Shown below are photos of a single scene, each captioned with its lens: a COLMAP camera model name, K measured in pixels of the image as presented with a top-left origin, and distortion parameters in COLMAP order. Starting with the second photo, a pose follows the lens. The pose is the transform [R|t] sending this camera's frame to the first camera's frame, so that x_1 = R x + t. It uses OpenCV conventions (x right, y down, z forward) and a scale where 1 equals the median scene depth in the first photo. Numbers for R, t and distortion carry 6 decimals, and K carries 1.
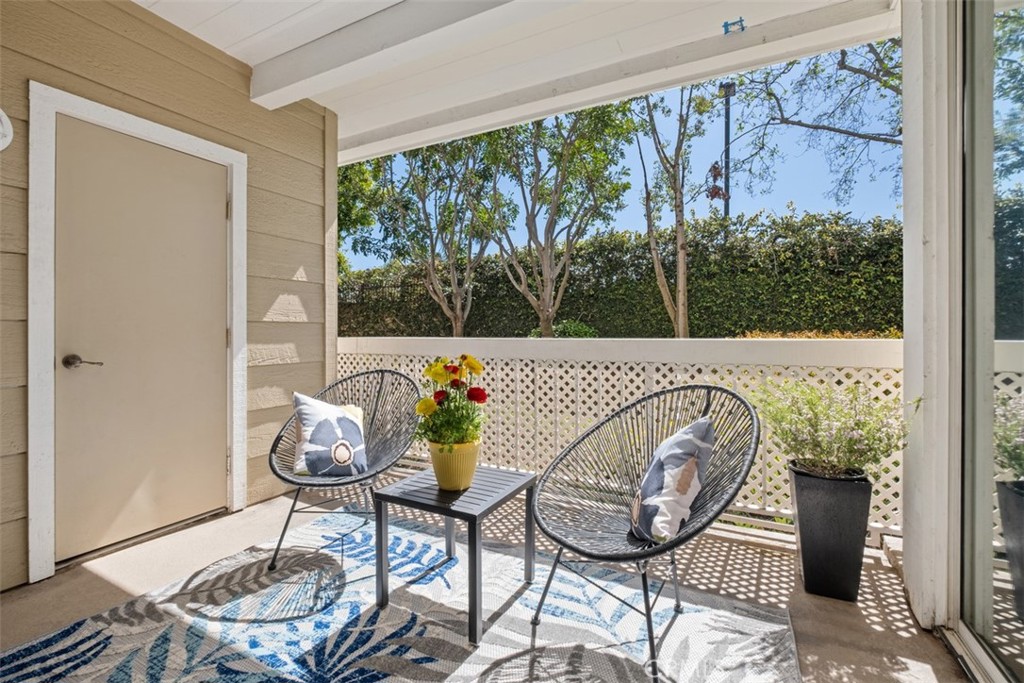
lens RADIAL K [[444.7, 0, 507.9], [0, 444.7, 331.3], [0, 0, 1]] dist [-0.007704, -0.000579]
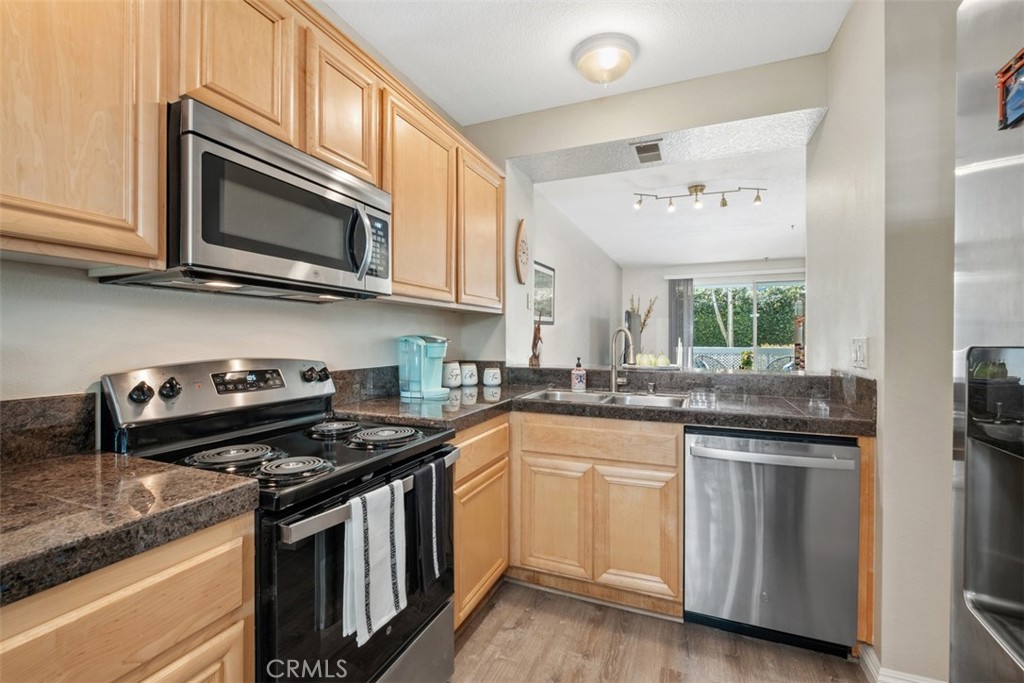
lens RADIAL K [[453.6, 0, 512.0], [0, 453.6, 341.5], [0, 0, 1]] dist [-0.005239, -0.000148]
pose [[0.996259, 0.005544, 0.086242, -0.689792], [-0.005859, 0.999977, 0.003406, -0.011036], [-0.086221, -0.003899, 0.996268, -0.861078]]
